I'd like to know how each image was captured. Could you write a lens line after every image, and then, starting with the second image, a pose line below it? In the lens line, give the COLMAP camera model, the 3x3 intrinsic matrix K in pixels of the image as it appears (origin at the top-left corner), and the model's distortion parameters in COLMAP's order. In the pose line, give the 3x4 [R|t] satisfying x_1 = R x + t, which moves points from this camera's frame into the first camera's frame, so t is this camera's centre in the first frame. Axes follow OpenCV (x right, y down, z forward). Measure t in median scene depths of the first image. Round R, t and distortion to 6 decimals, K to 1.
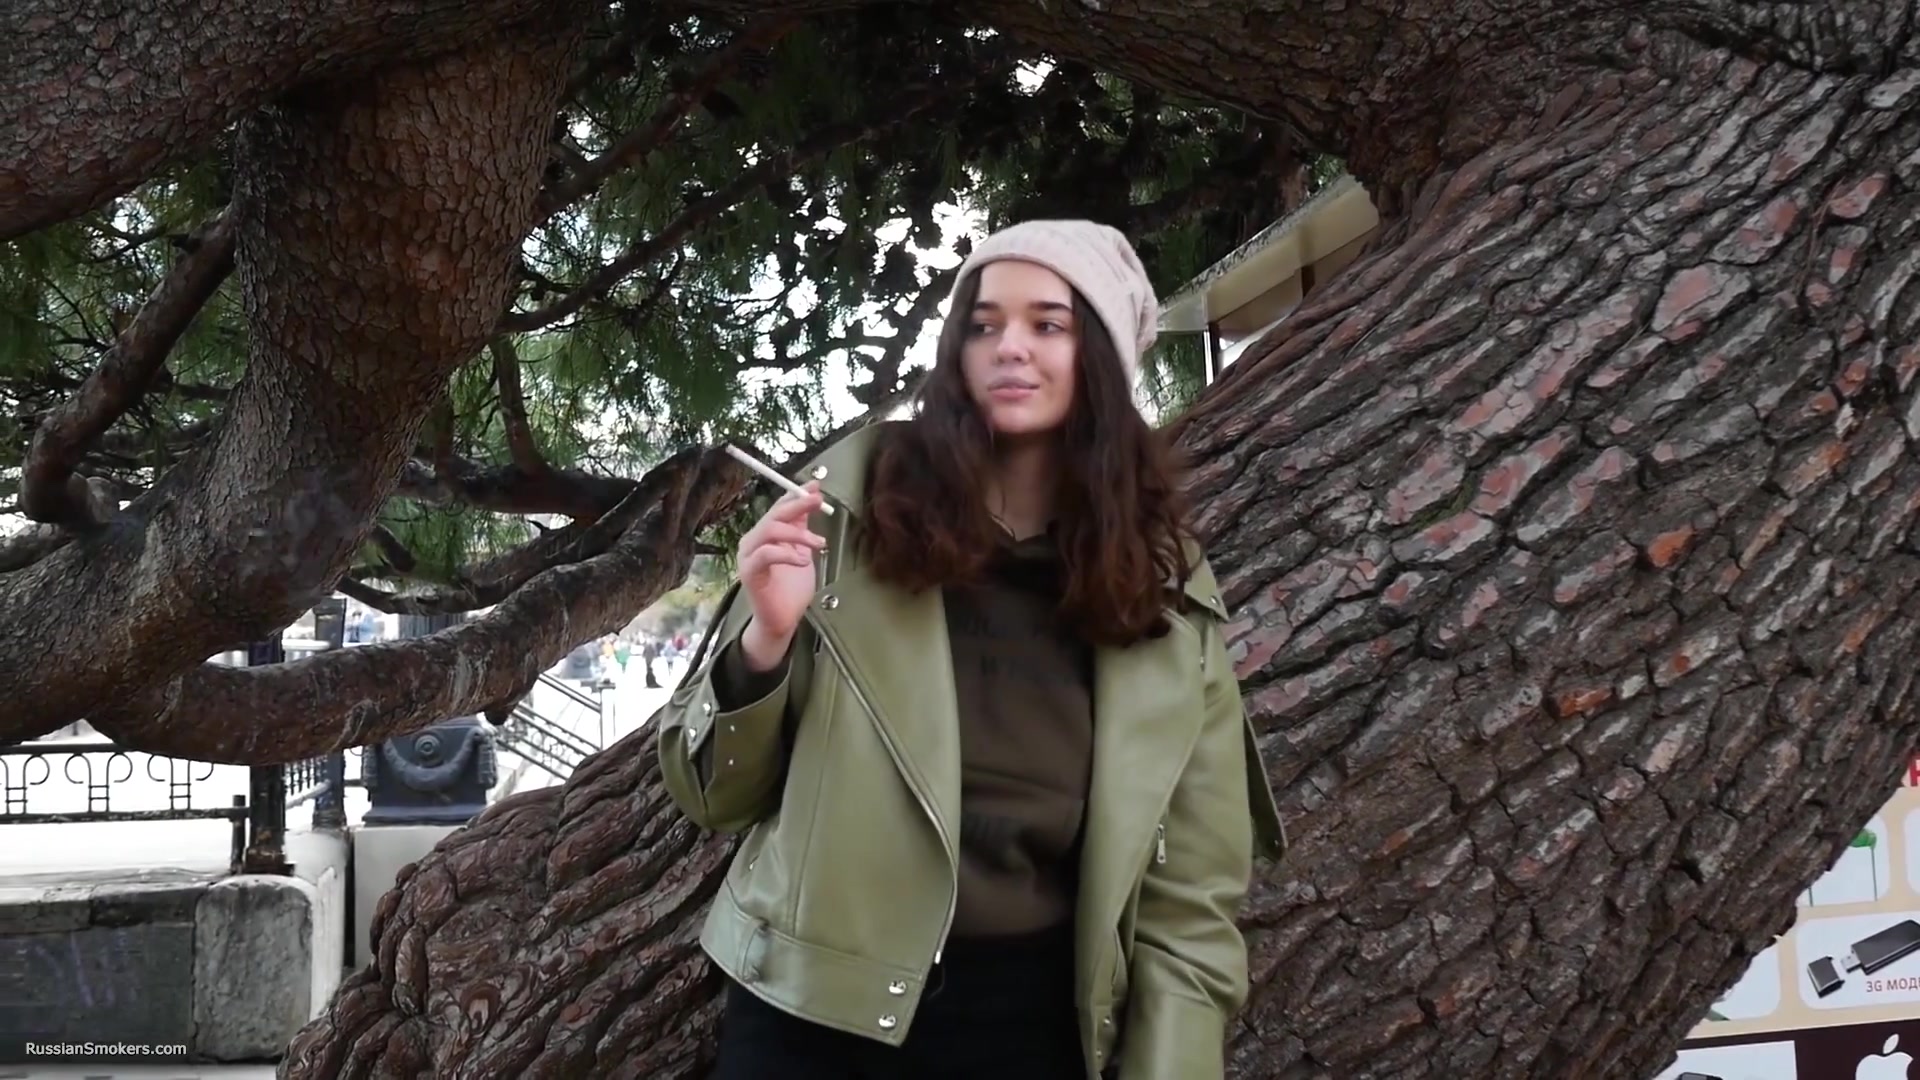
lens RADIAL K [[2812.2, 0, 1018.0], [0, 2812.2, 535.0], [0, 0, 1]] dist [-0.031448, 0.000000]
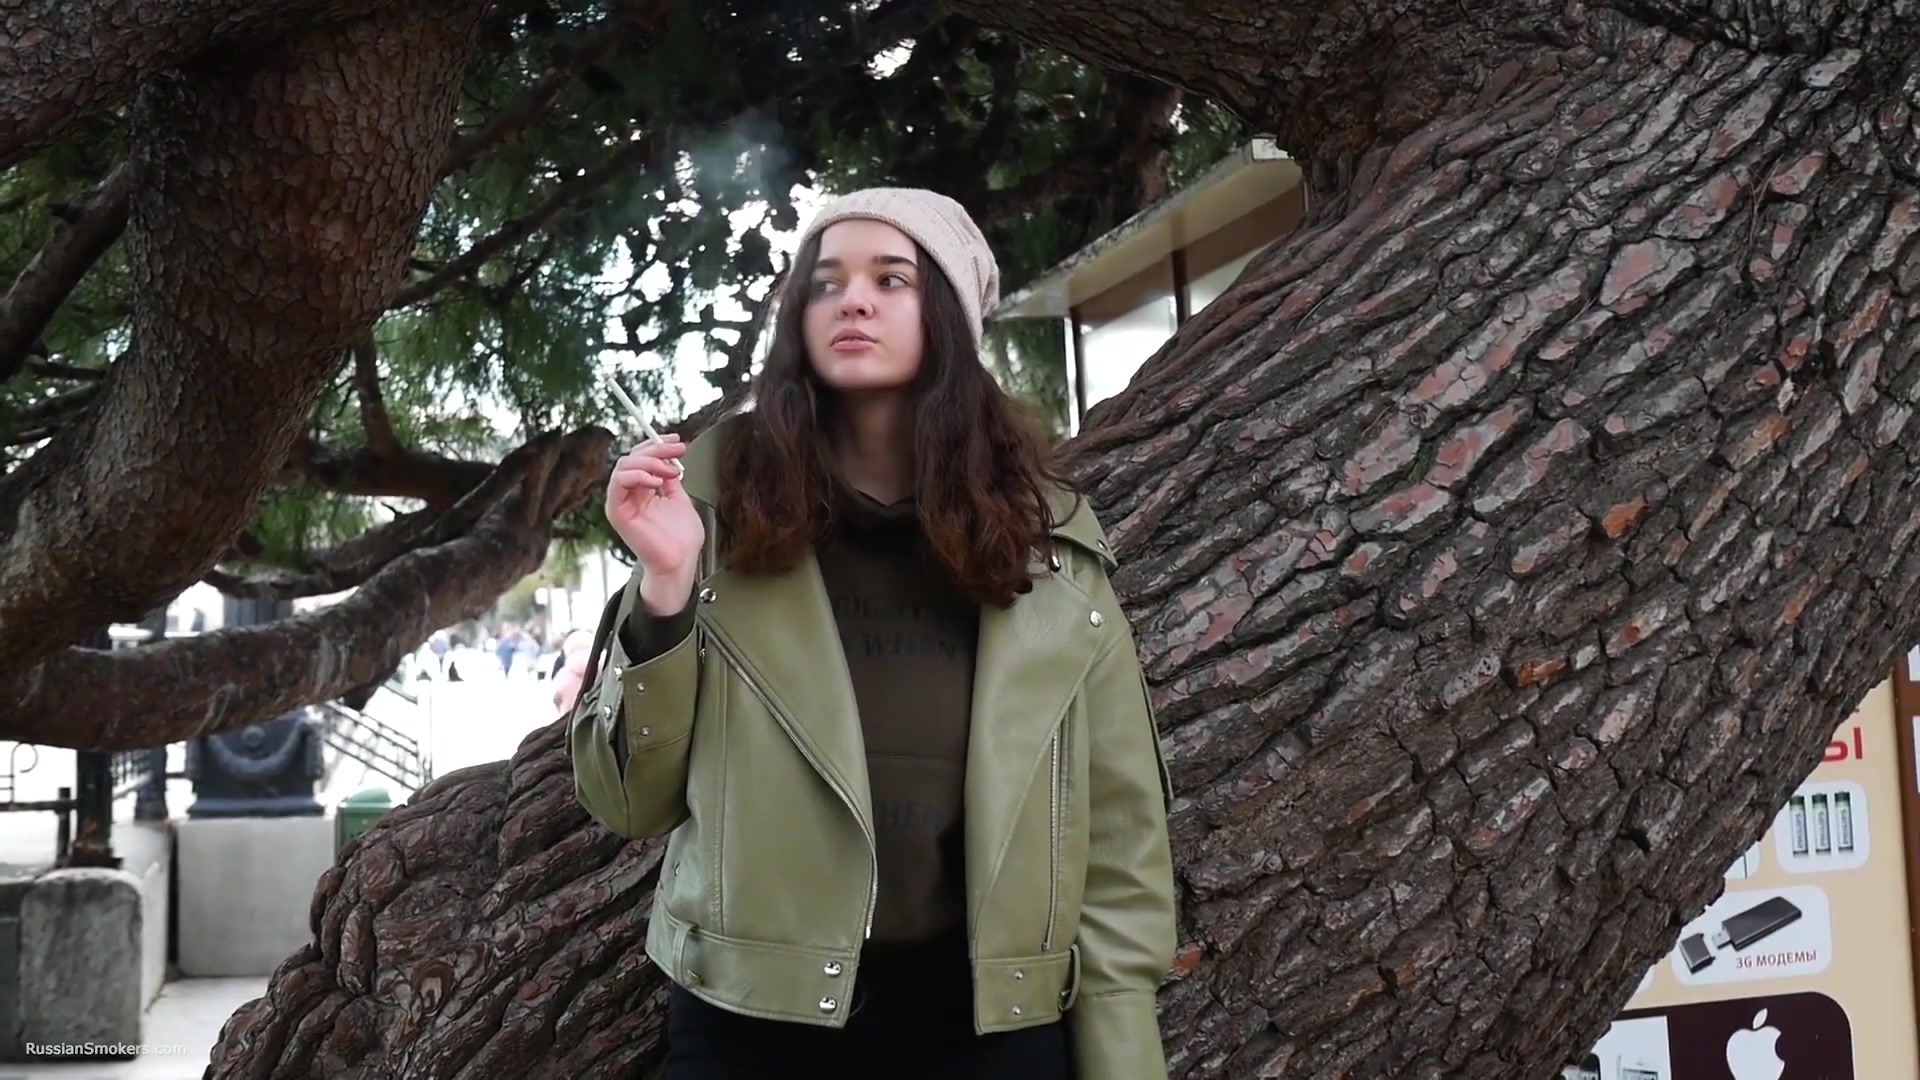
lens RADIAL K [[2812.2, 0, 1015.1], [0, 2812.2, 536.5], [0, 0, 1]] dist [-0.031448, 0.000000]
pose [[0.997580, 0.001388, 0.069507, -0.053407], [-0.001576, 0.999995, 0.002647, 0.008094], [-0.069503, -0.002750, 0.997578, 0.008681]]
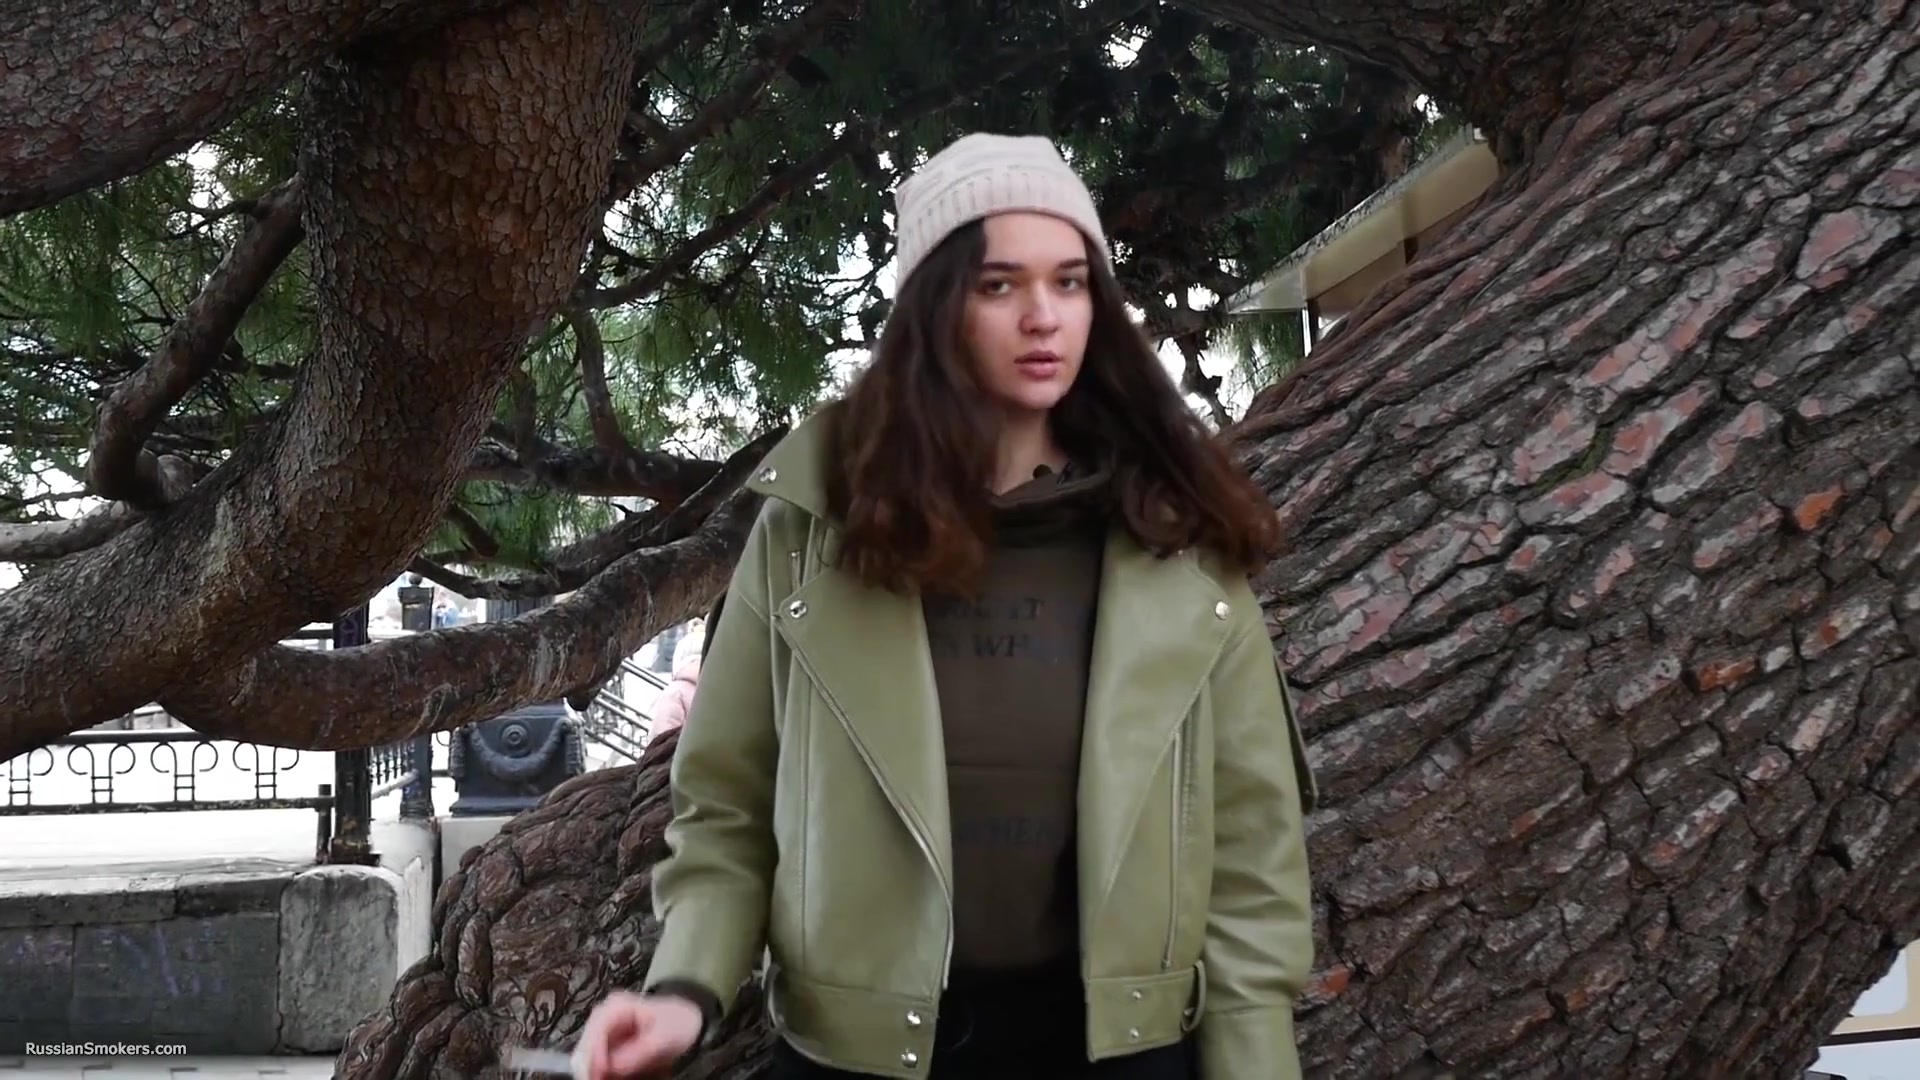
lens RADIAL K [[2812.2, 0, 1016.5], [0, 2812.2, 534.8], [0, 0, 1]] dist [-0.031448, 0.000000]
pose [[0.999464, -0.001359, -0.032709, -0.002850], [0.001421, 0.999997, 0.001866, 0.010358], [0.032707, -0.001912, 0.999463, 0.059104]]
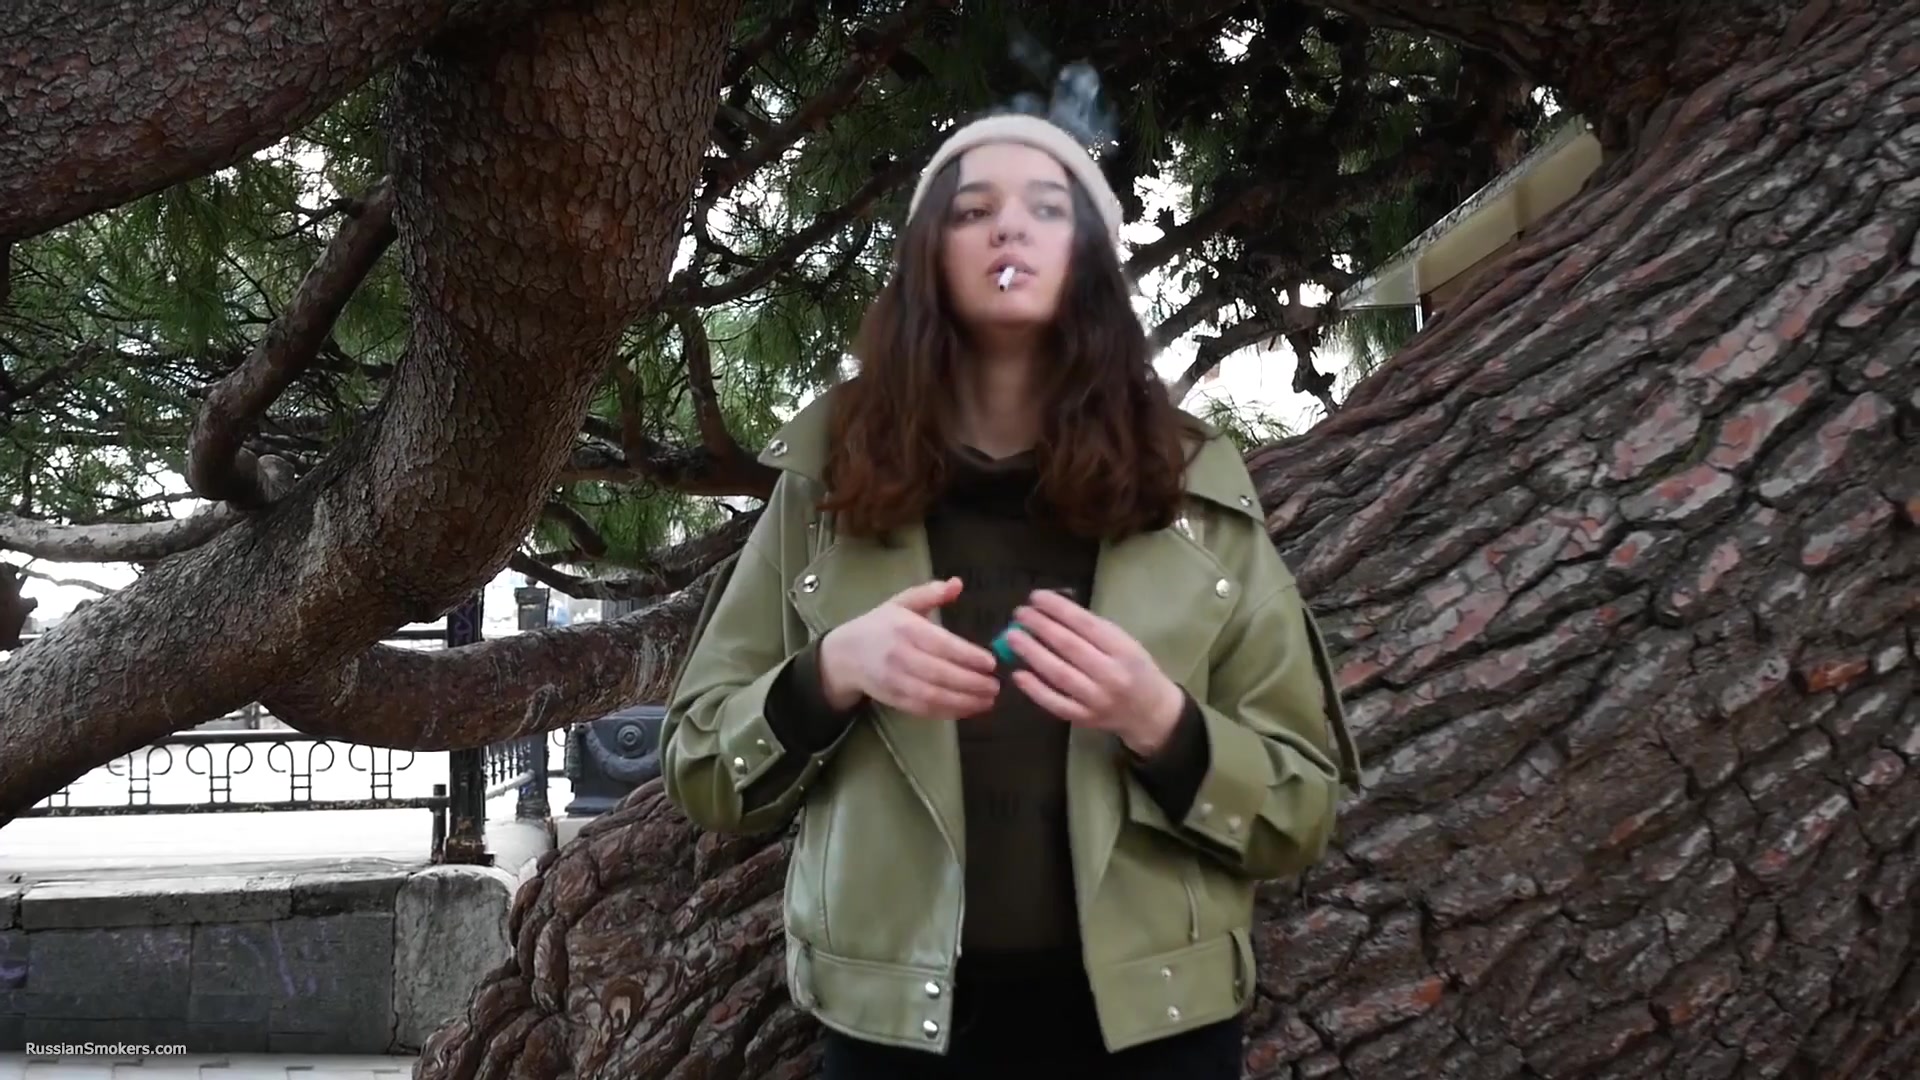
lens RADIAL K [[2812.2, 0, 1018.9], [0, 2812.2, 529.8], [0, 0, 1]] dist [-0.031448, 0.000000]
pose [[0.997133, -0.003227, -0.075603, 0.008504], [0.003227, 0.999995, -0.000121, 0.011439], [0.075603, -0.000123, 0.997138, 0.081852]]
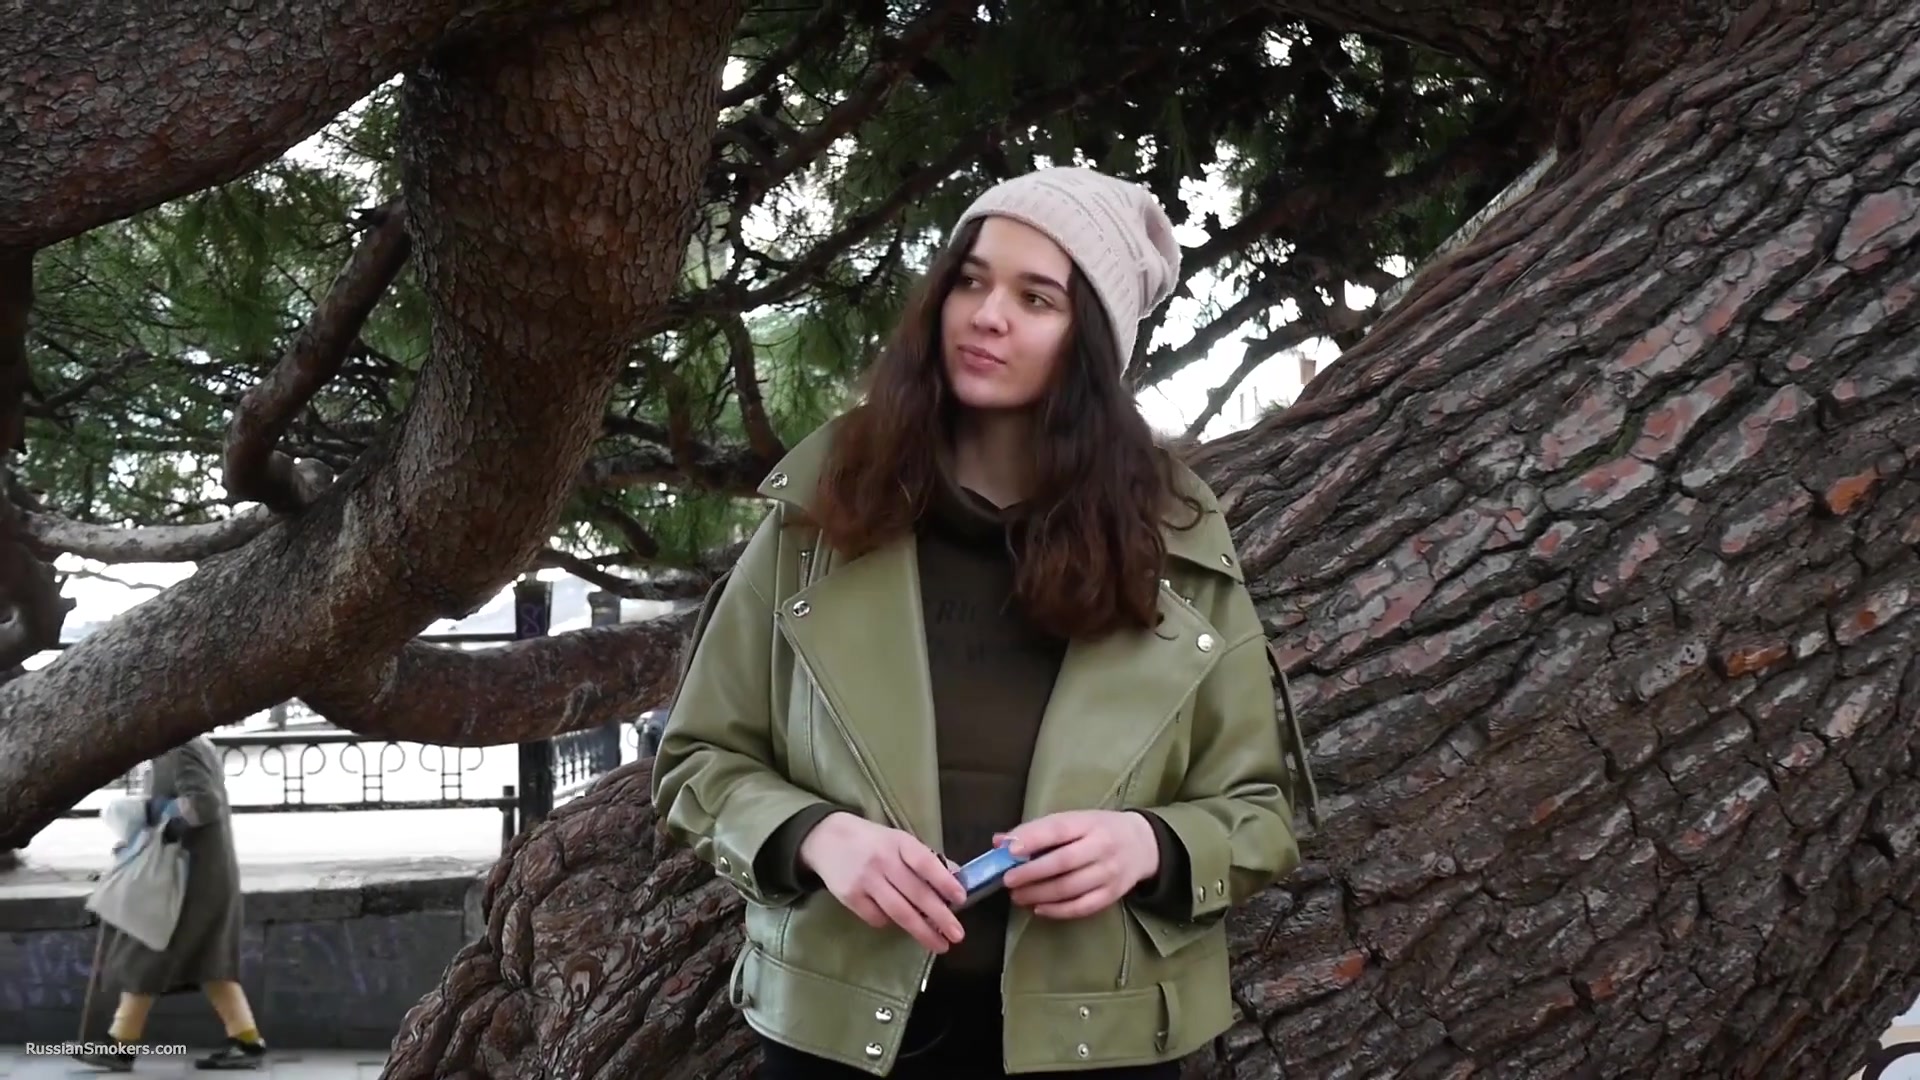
lens RADIAL K [[2812.2, 0, 1024.1], [0, 2812.2, 543.3], [0, 0, 1]] dist [-0.031448, 0.000000]
pose [[0.994015, -0.006464, -0.109053, 0.060694], [0.006735, 0.999975, 0.002118, 0.016425], [0.109037, -0.002840, 0.994034, 0.055507]]
